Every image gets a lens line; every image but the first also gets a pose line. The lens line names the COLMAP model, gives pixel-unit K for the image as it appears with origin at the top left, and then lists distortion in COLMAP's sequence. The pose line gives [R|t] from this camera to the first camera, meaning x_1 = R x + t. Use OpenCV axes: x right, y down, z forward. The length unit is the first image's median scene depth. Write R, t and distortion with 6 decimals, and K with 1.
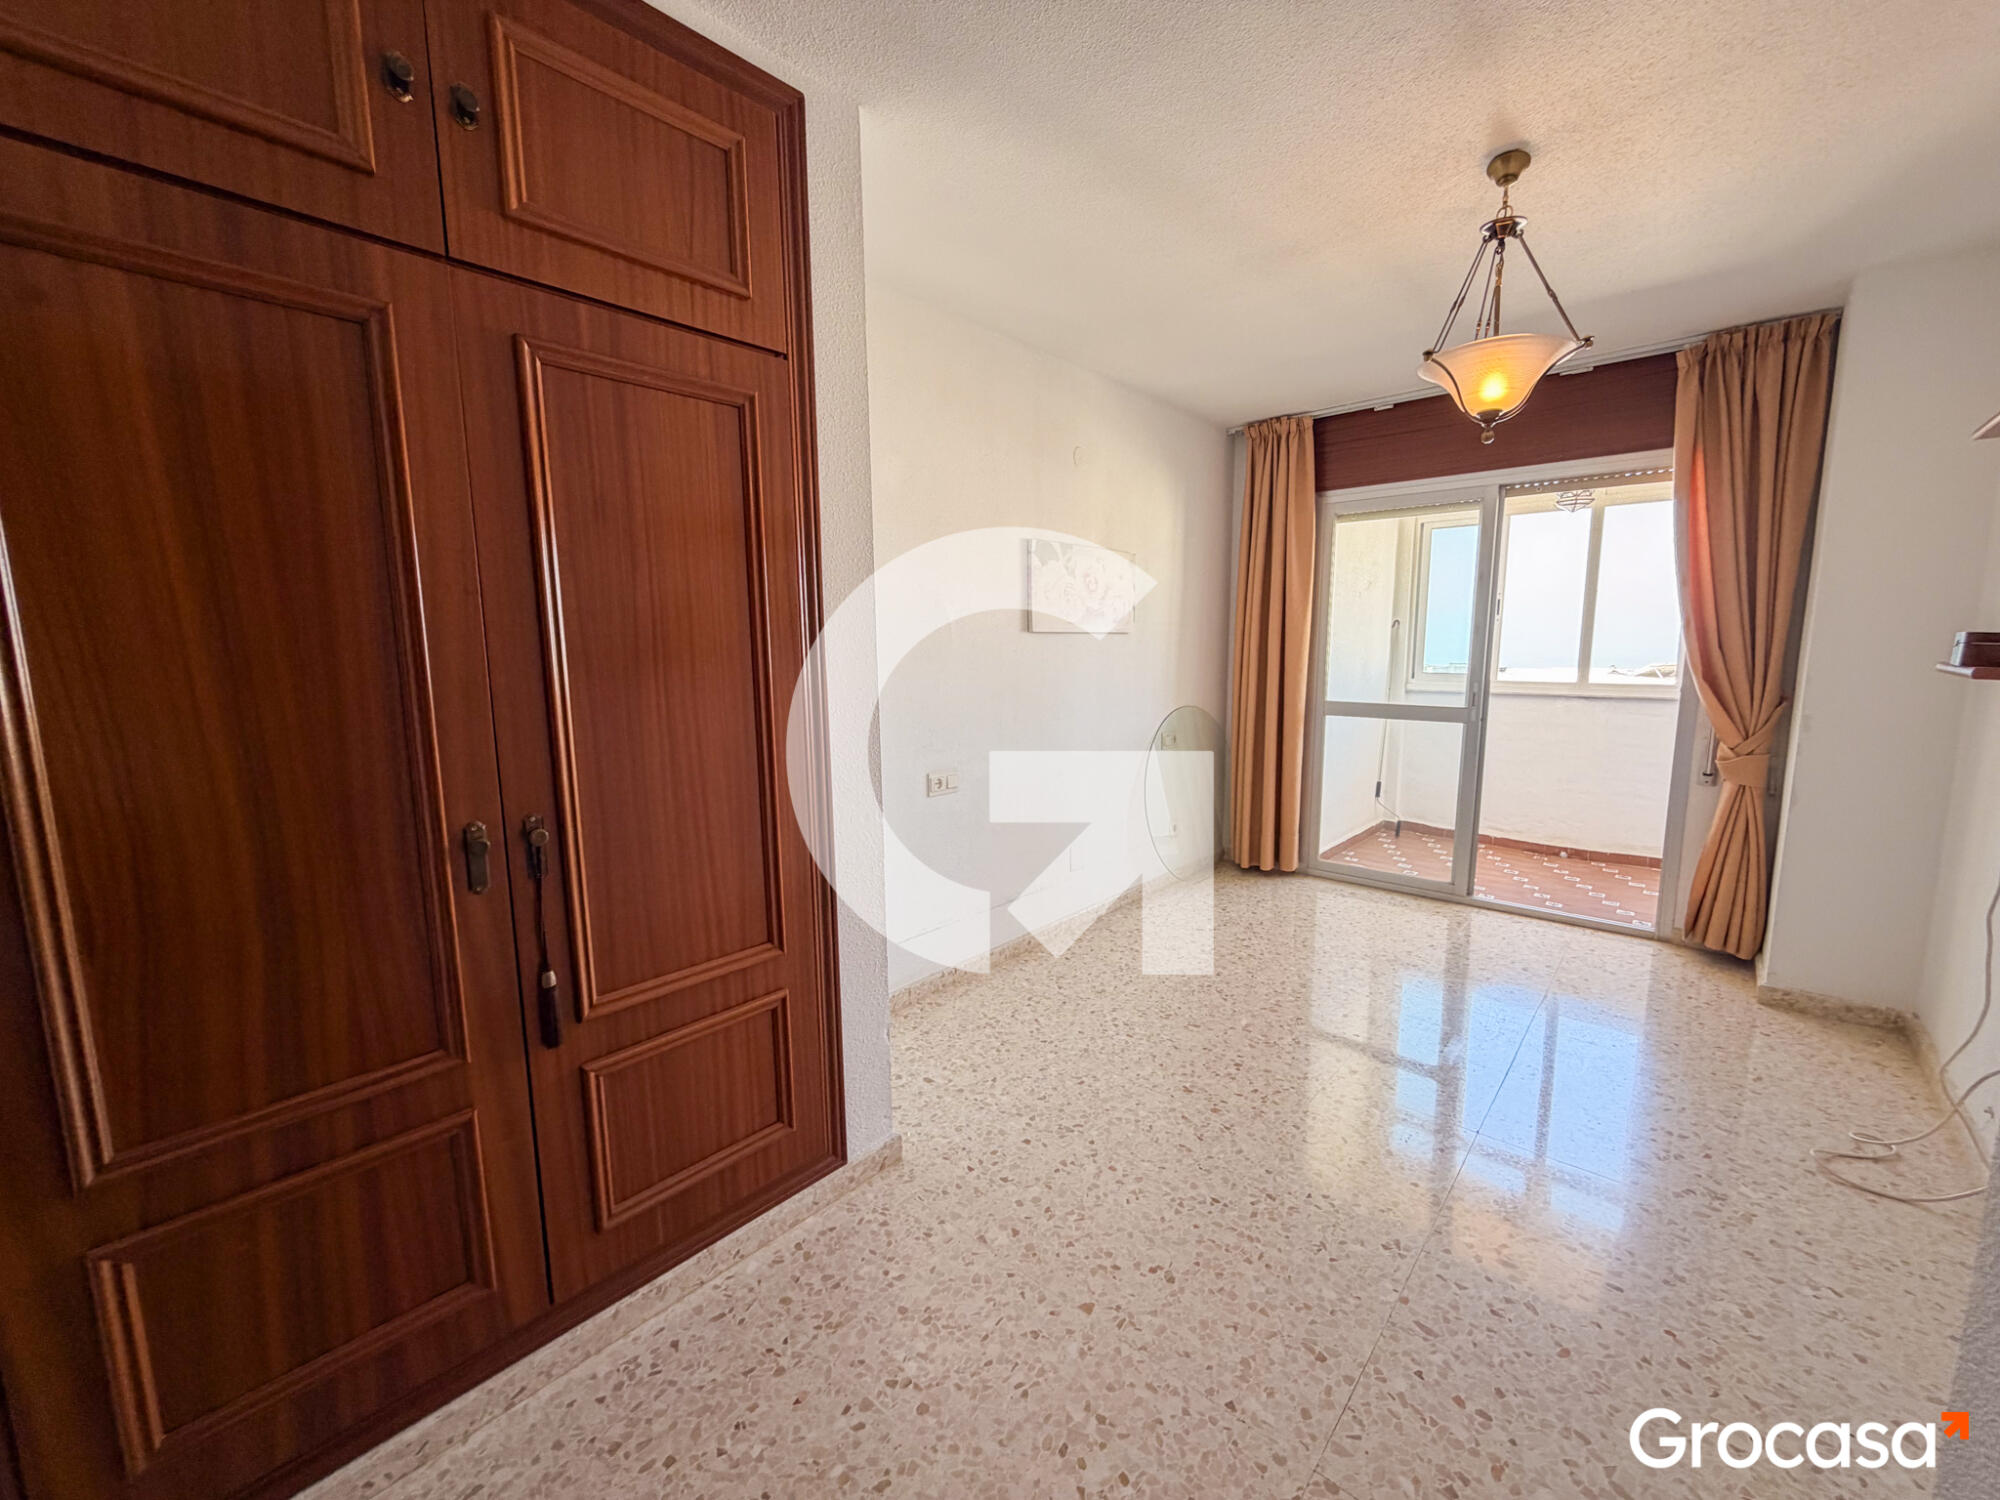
lens RADIAL K [[794.2, 0, 994.4], [0, 794.2, 750.6], [0, 0, 1]] dist [-0.001017, 0.000155]
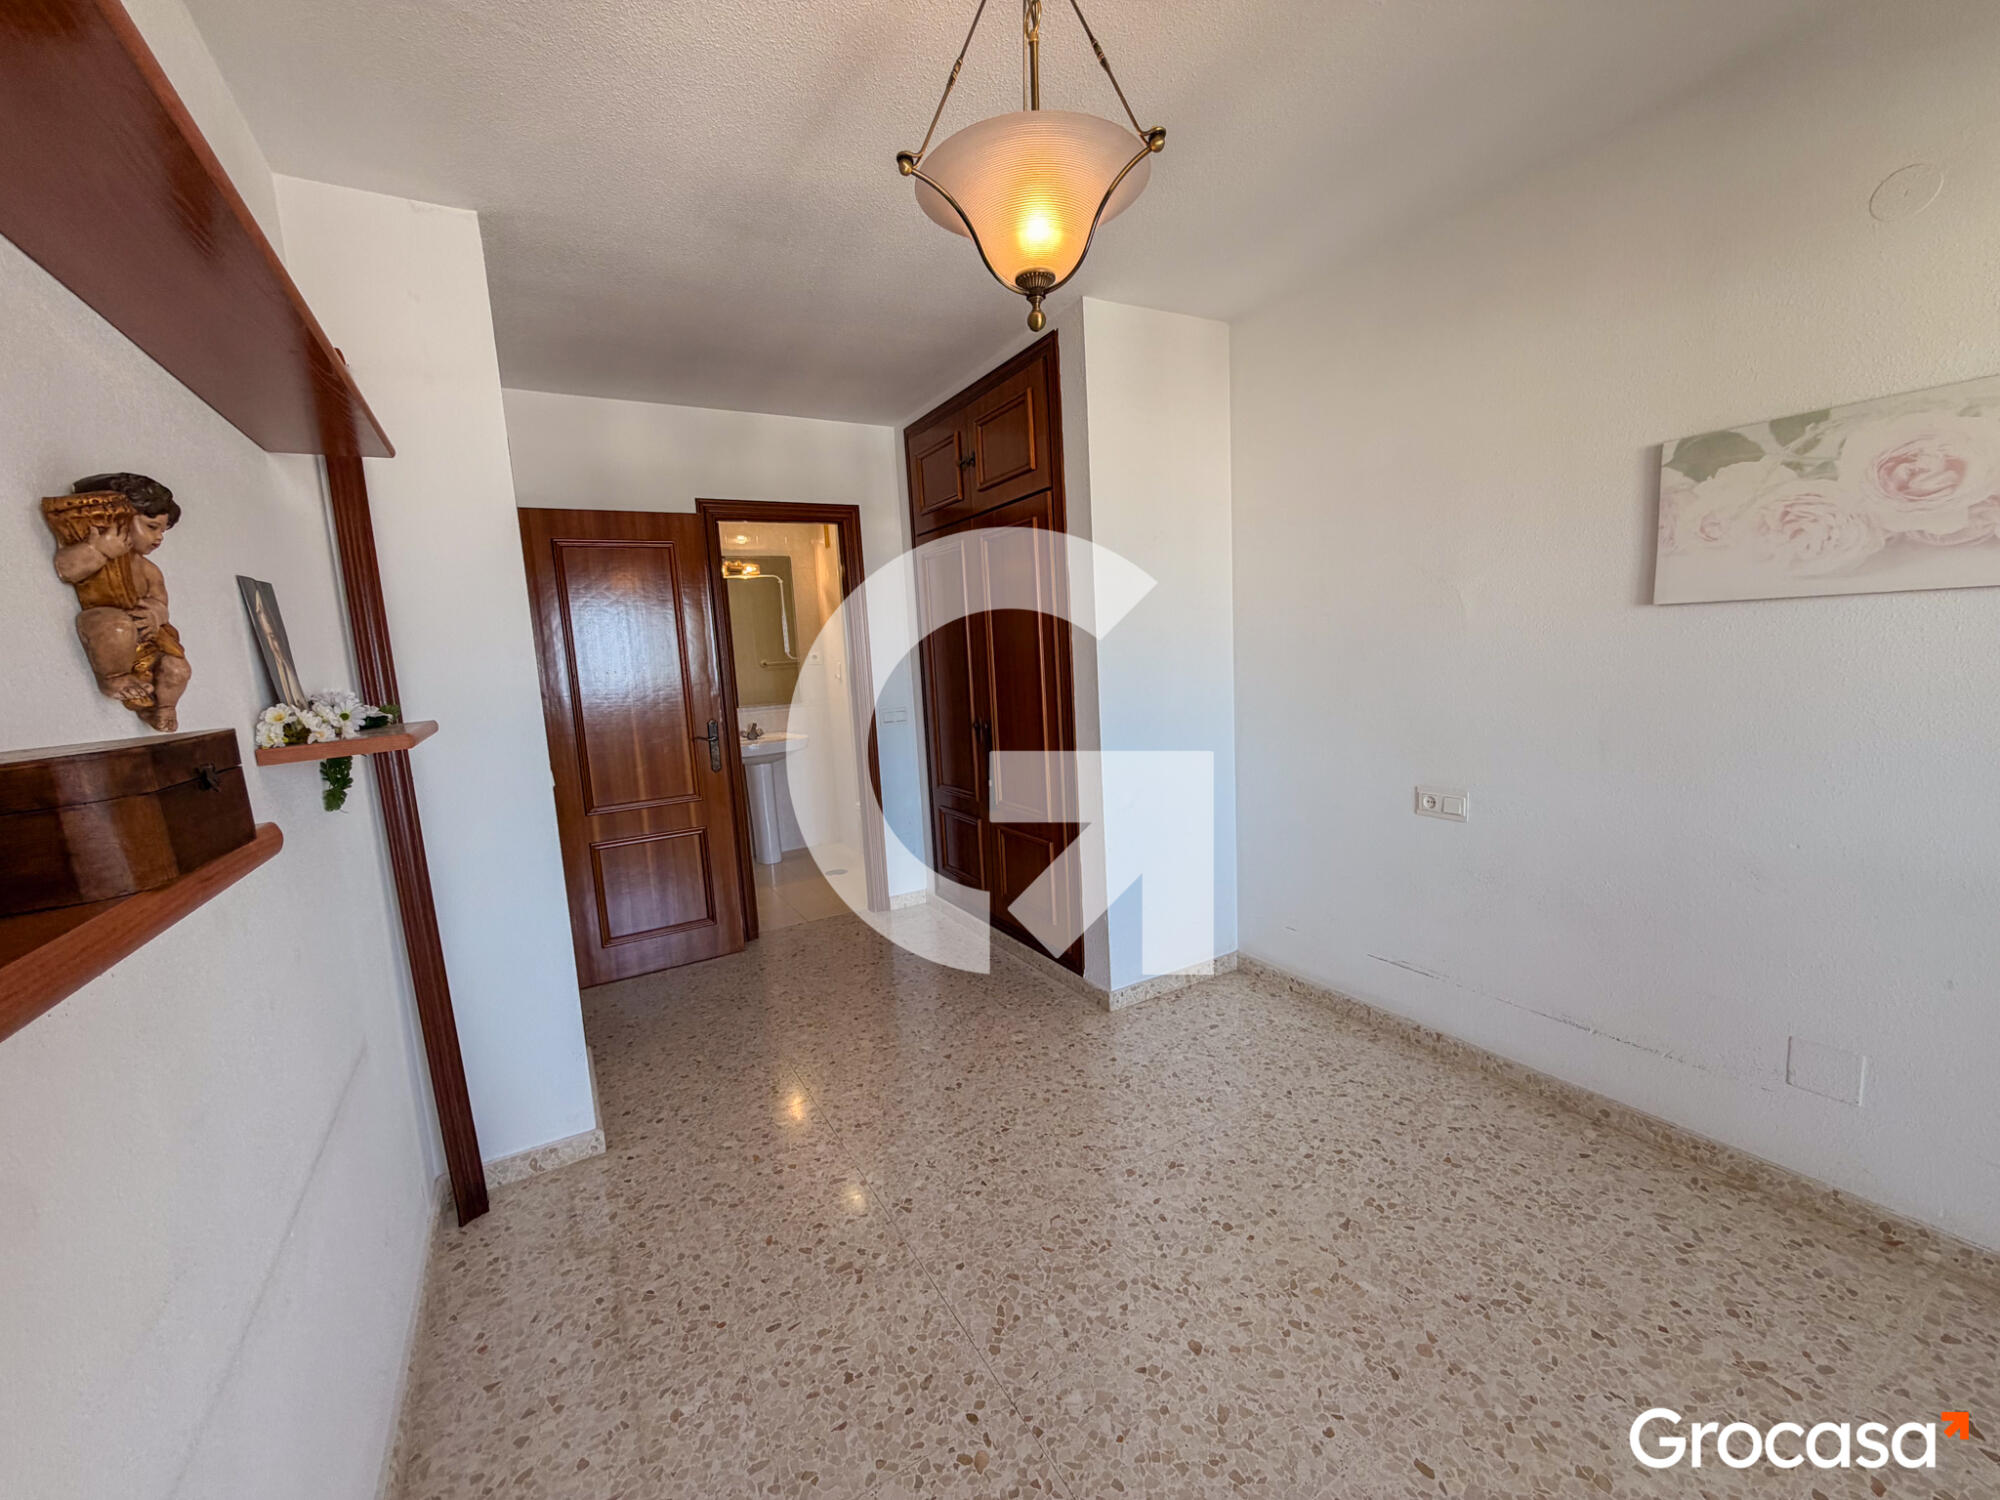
lens RADIAL K [[794.2, 0, 994.4], [0, 794.2, 750.6], [0, 0, 1]] dist [-0.001017, 0.000155]
pose [[-0.305208, 0.150806, -0.940269, 0.889045], [-0.072859, 0.980789, 0.180954, -0.135369], [0.949494, 0.123736, -0.288357, 0.852105]]
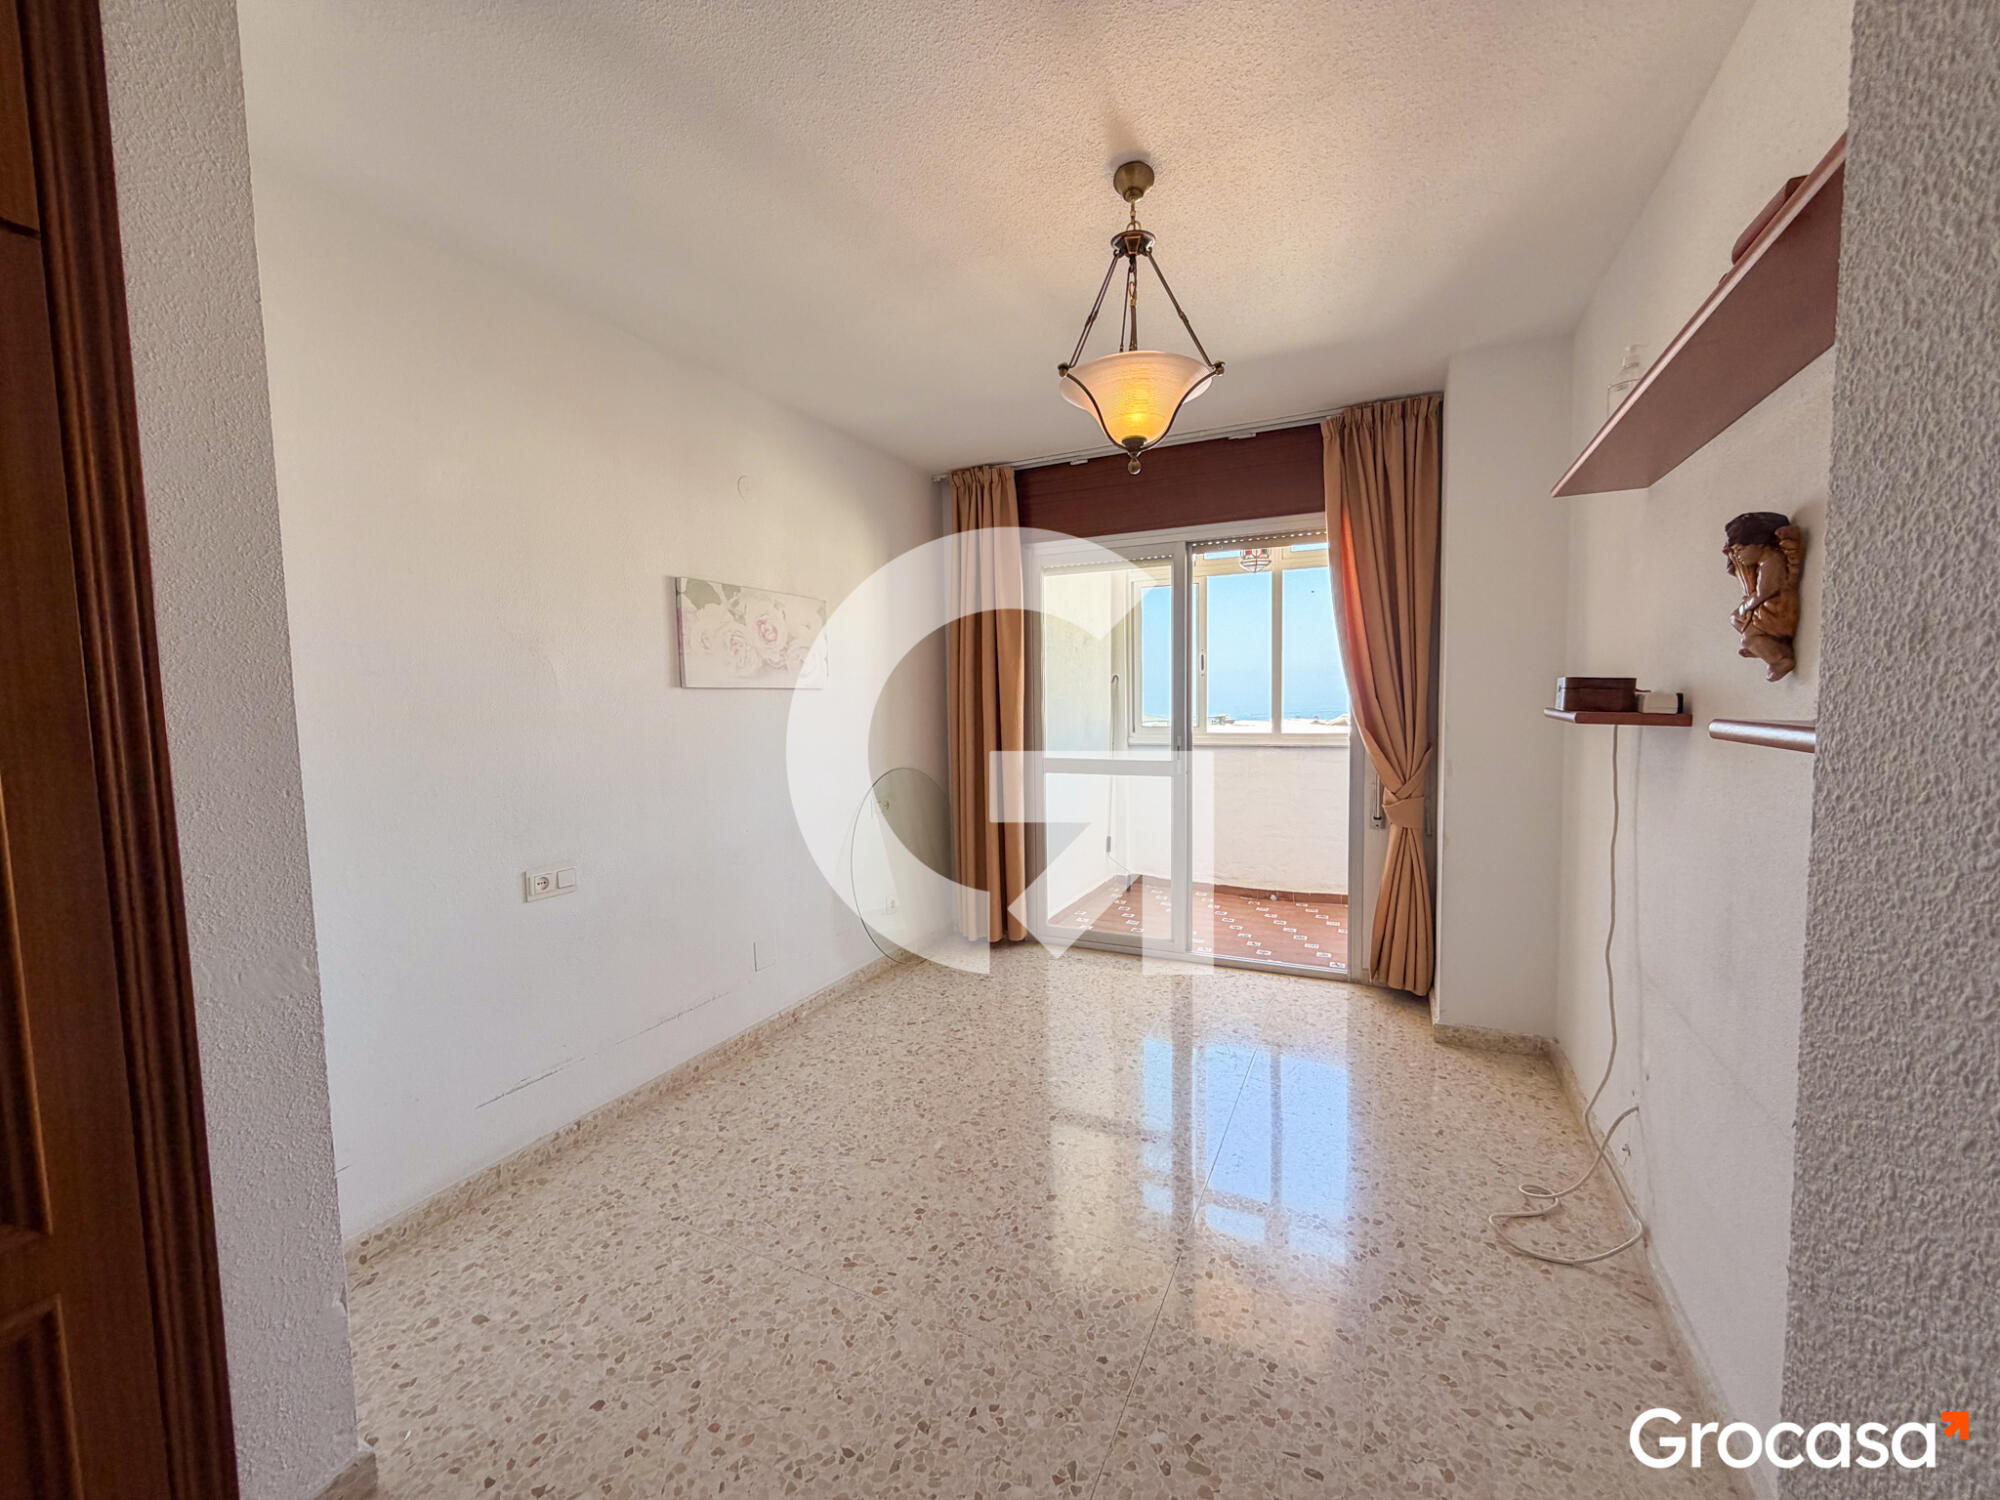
lens RADIAL K [[794.2, 0, 994.4], [0, 794.2, 750.6], [0, 0, 1]] dist [-0.001017, 0.000155]
pose [[0.962382, -0.027962, 0.270256, 0.155267], [0.047855, 0.996584, -0.067302, -0.014658], [-0.267451, 0.077704, 0.960433, 0.144240]]
